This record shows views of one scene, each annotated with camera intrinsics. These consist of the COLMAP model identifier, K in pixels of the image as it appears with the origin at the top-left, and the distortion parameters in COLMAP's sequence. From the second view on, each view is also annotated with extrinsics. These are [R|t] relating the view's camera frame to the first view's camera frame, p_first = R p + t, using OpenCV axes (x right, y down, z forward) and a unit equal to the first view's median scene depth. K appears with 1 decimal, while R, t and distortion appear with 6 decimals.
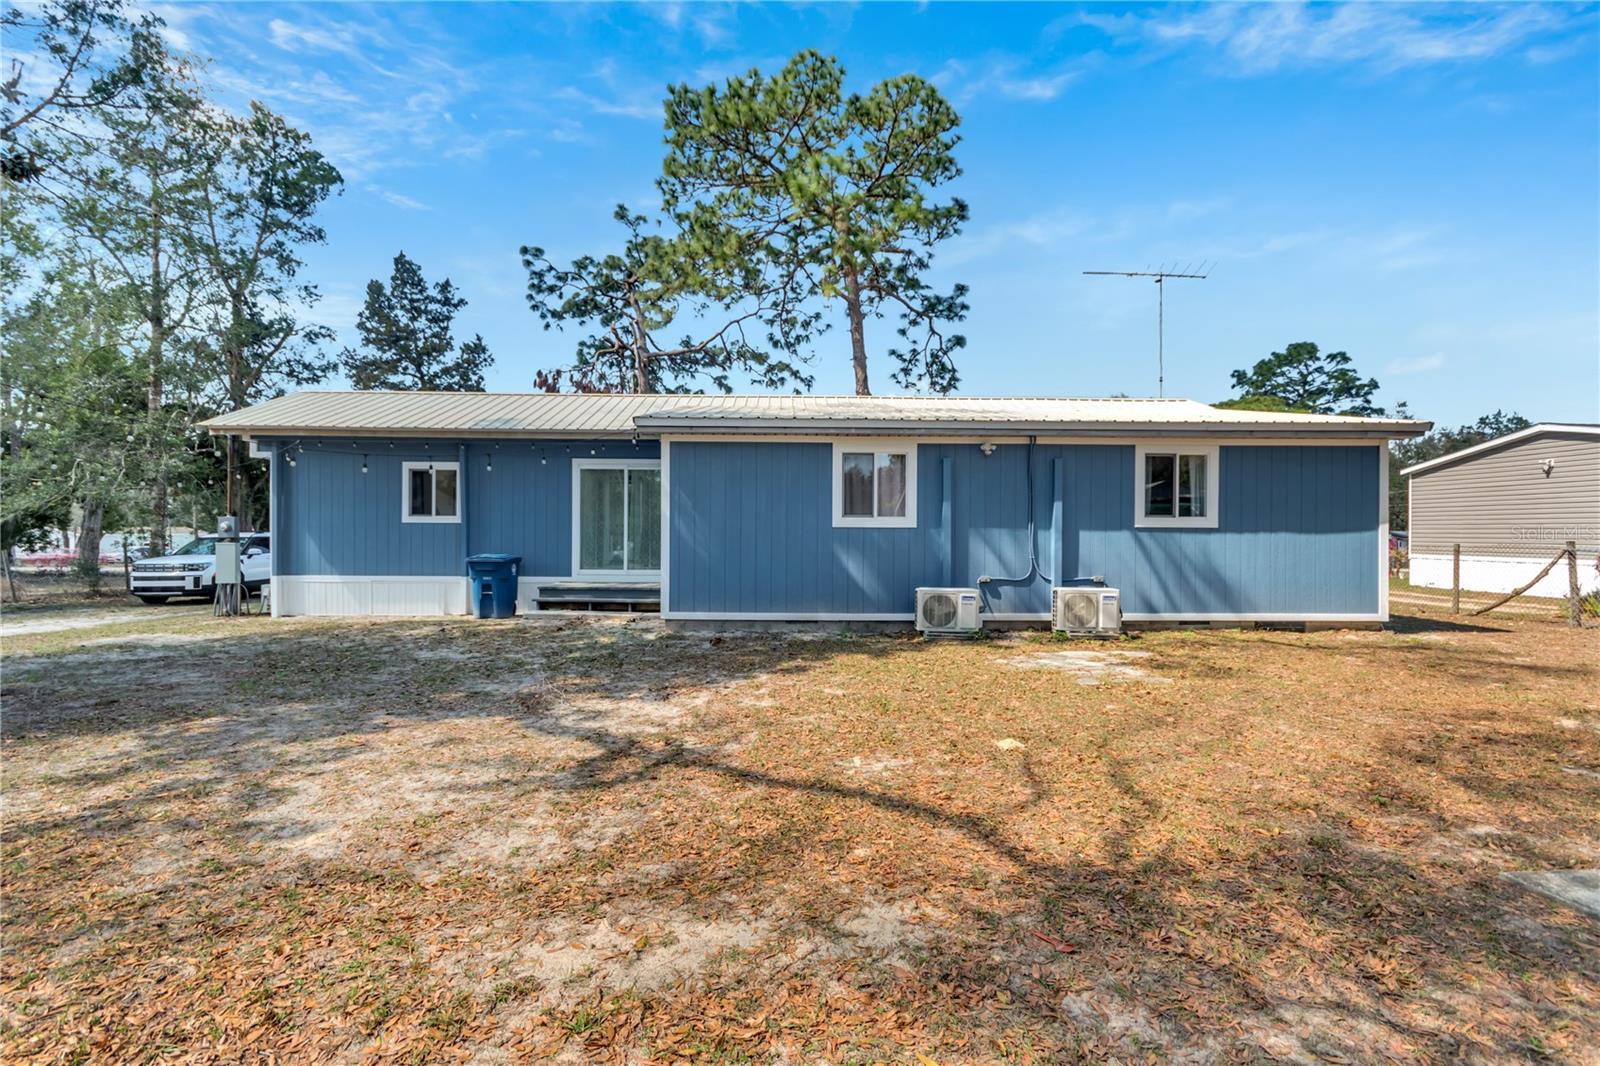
lens RADIAL K [[730.5, 0, 800.0], [0, 730.5, 533.0], [0, 0, 1]] dist [0.002690, 0.000302]
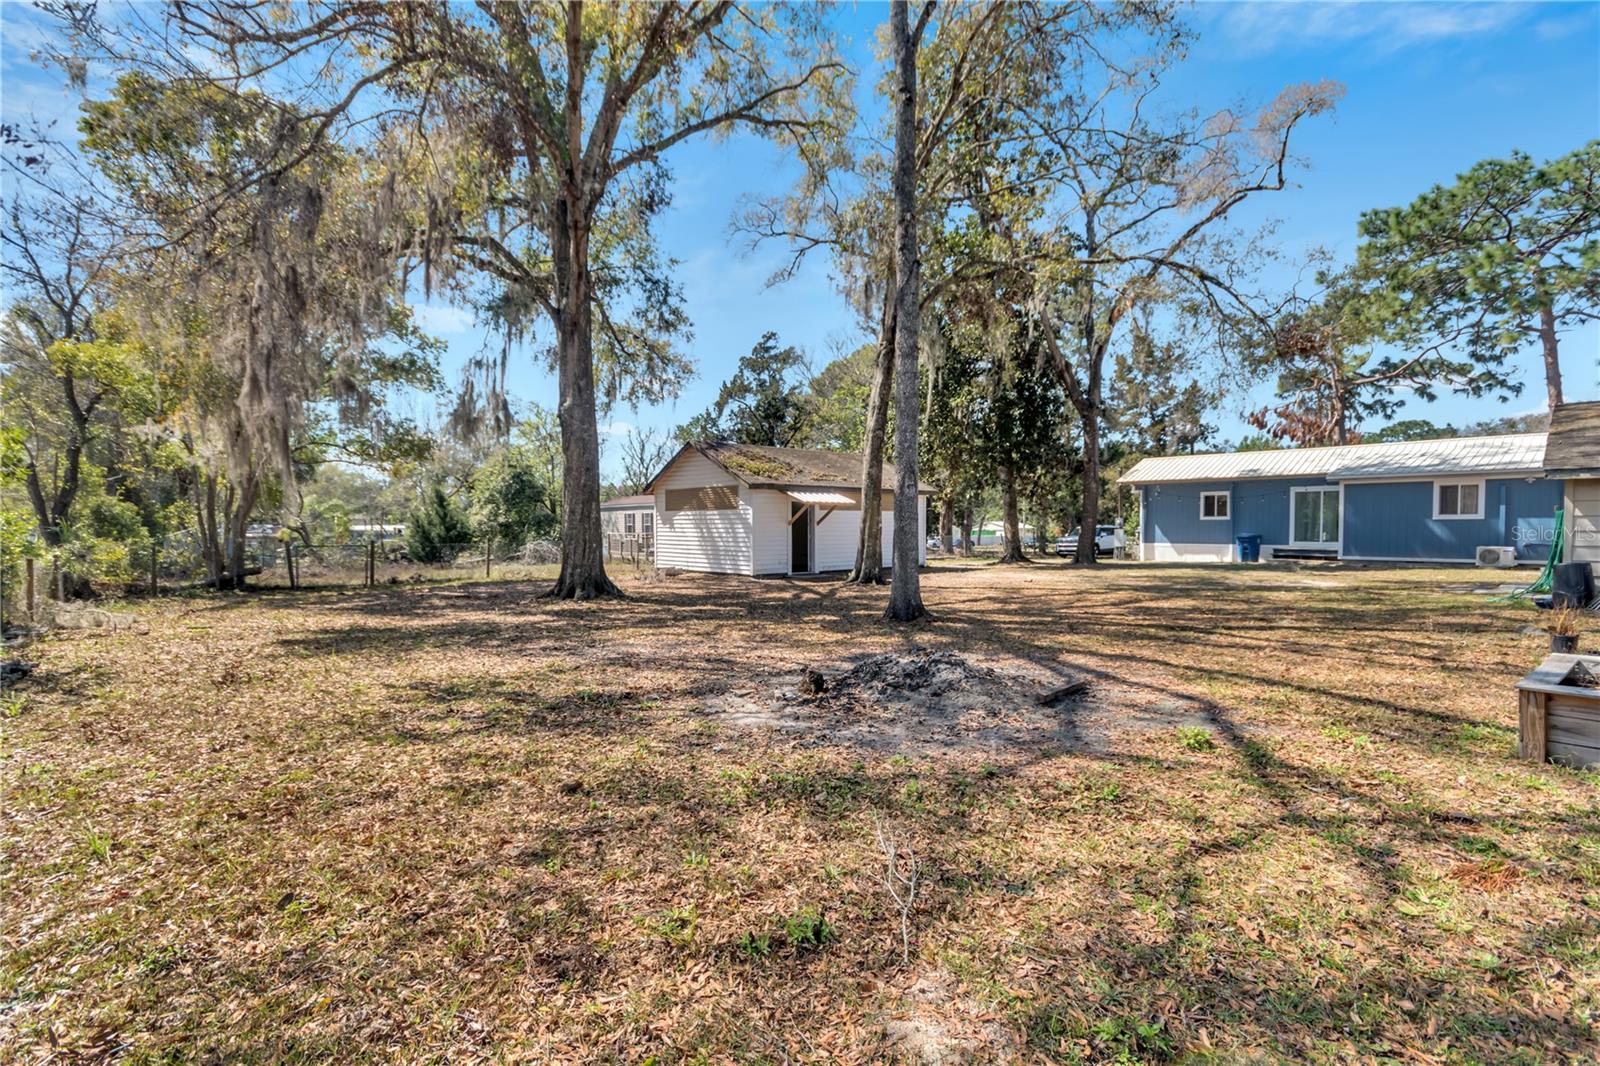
lens RADIAL K [[744.7, 0, 796.2], [0, 744.7, 554.2], [0, 0, 1]] dist [0.007595, -0.007997]
pose [[0.661027, 0.018560, -0.750133, 0.169573], [0.005649, 0.999543, 0.029709, 0.007873], [0.750341, -0.023876, 0.660620, -0.699558]]
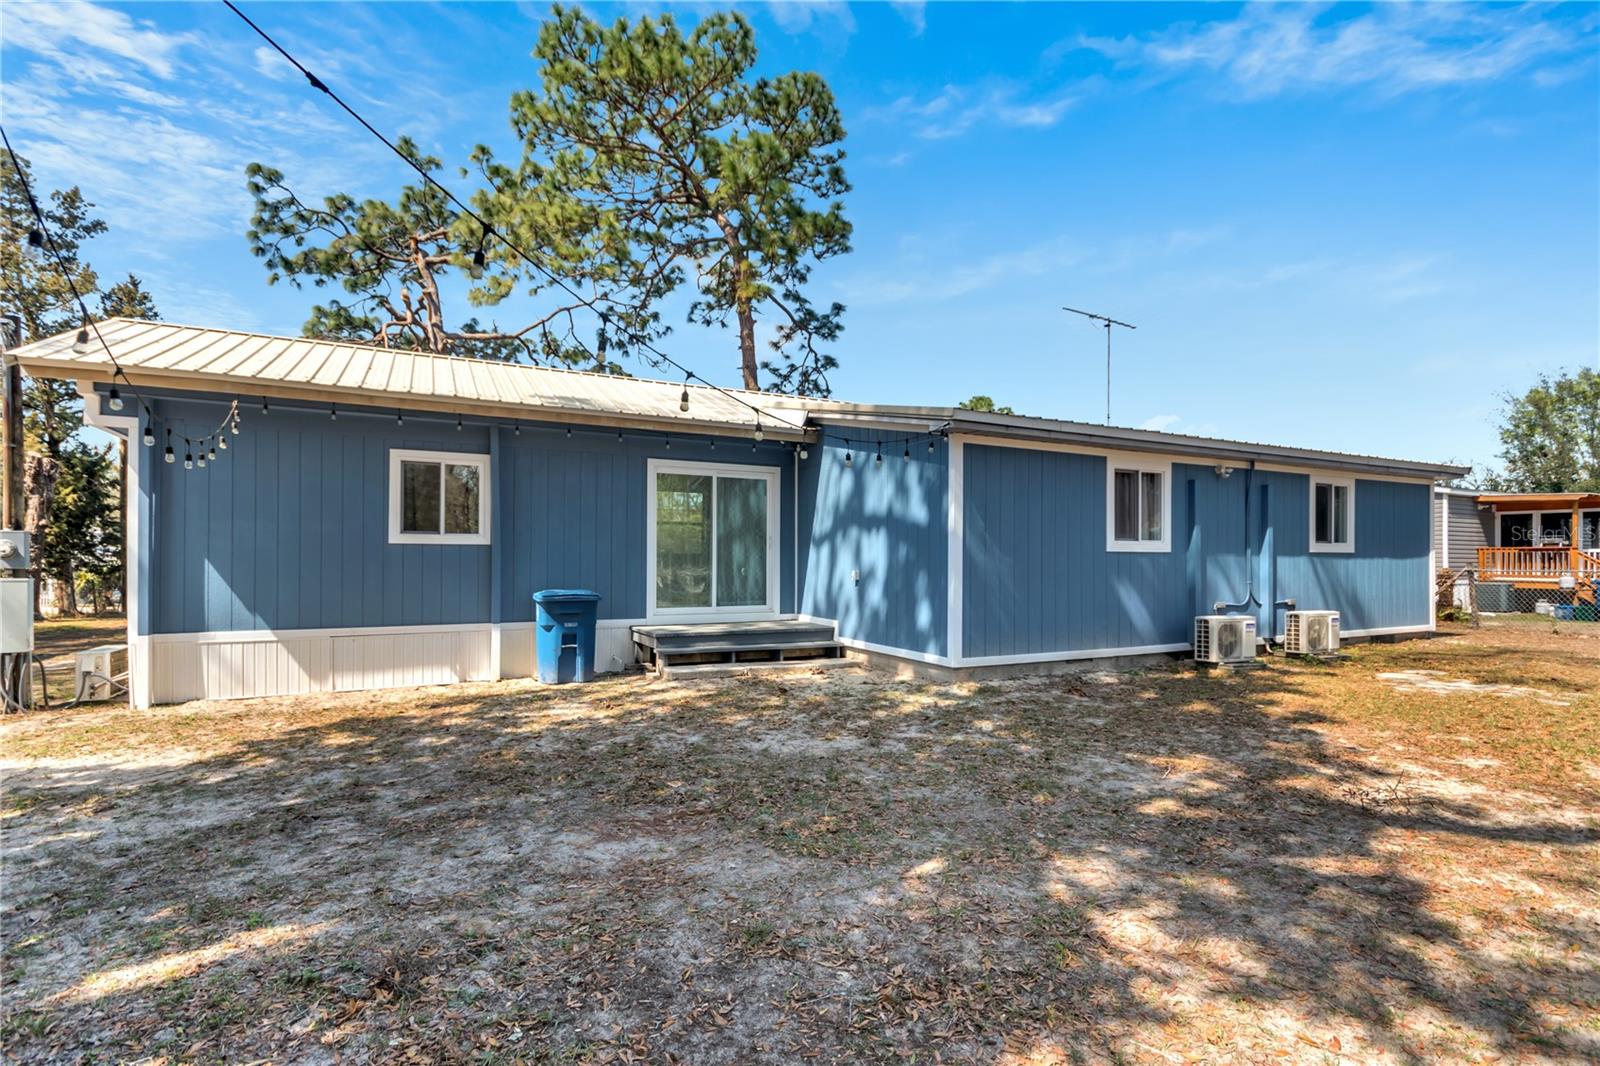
lens RADIAL K [[744.7, 0, 796.2], [0, 744.7, 554.2], [0, 0, 1]] dist [0.007595, -0.007997]
pose [[0.903503, 0.000807, 0.428581, -0.249788], [0.002174, 0.999977, -0.006466, 0.000065], [-0.428577, 0.006774, 0.903480, 0.126263]]
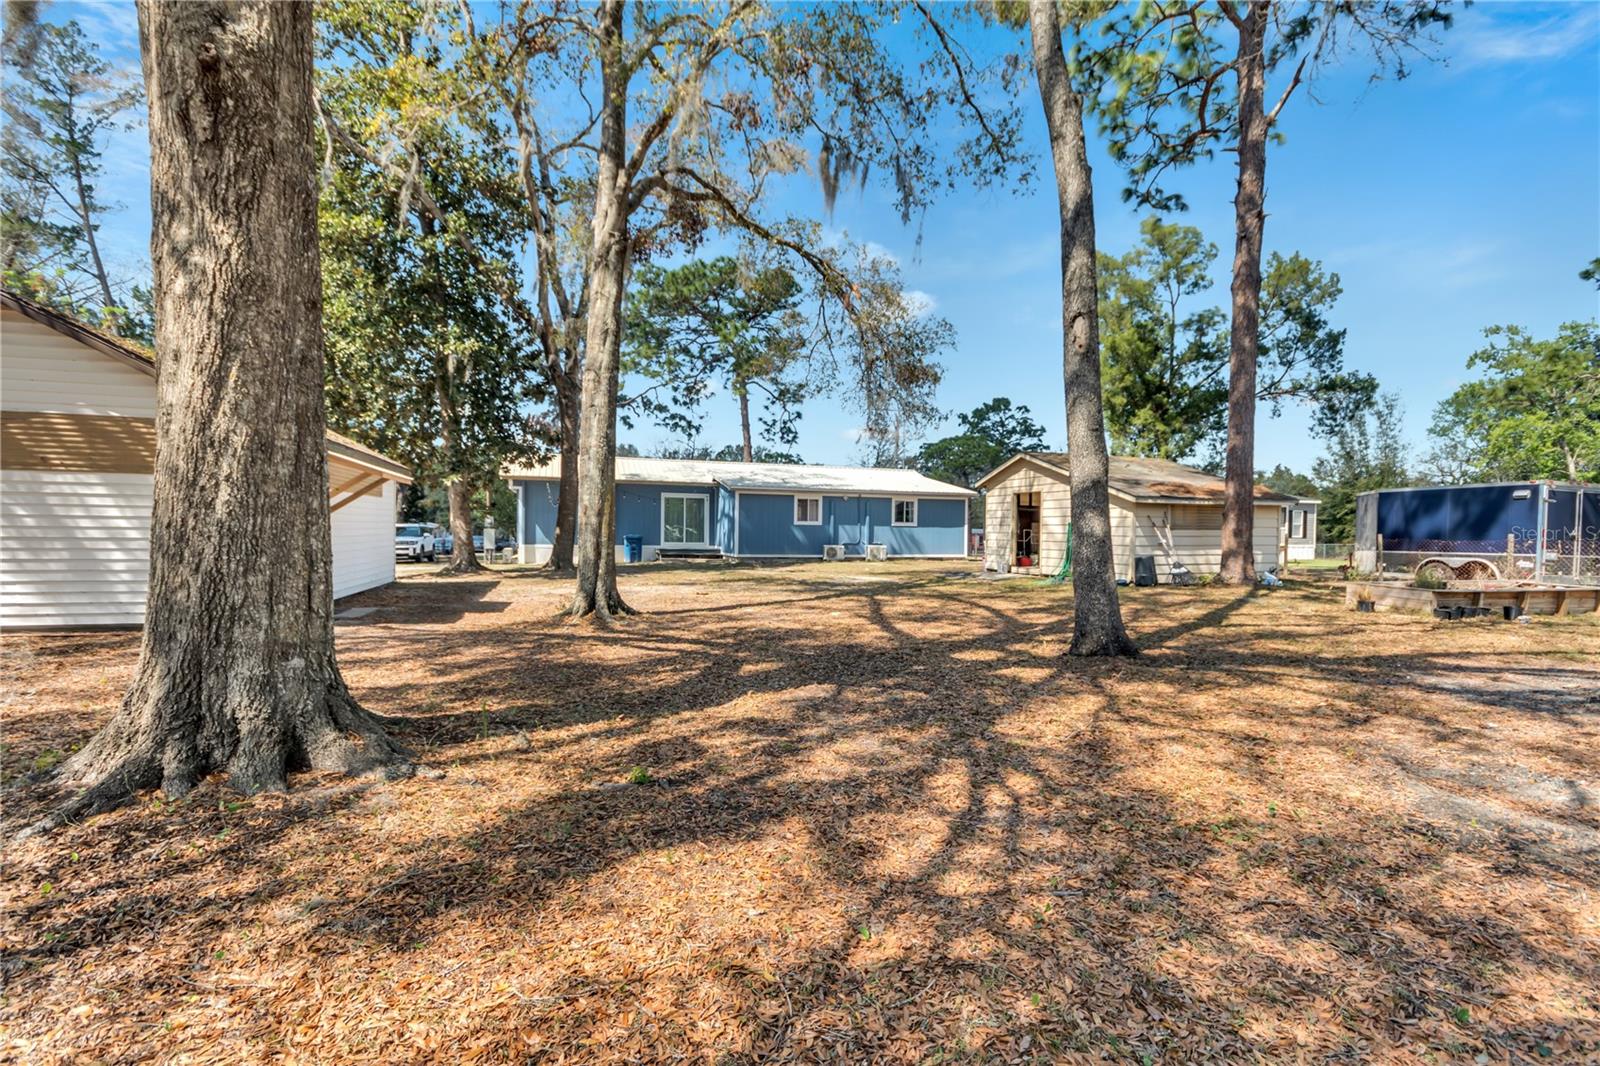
lens RADIAL K [[729.8, 0, 800.0], [0, 729.8, 533.0], [0, 0, 1]] dist [0.049653, 0.000017]
pose [[0.955078, 0.004459, 0.296320, -0.286138], [-0.005980, 0.999973, 0.004227, 0.005175], [-0.296293, -0.005809, 0.955079, -0.635823]]
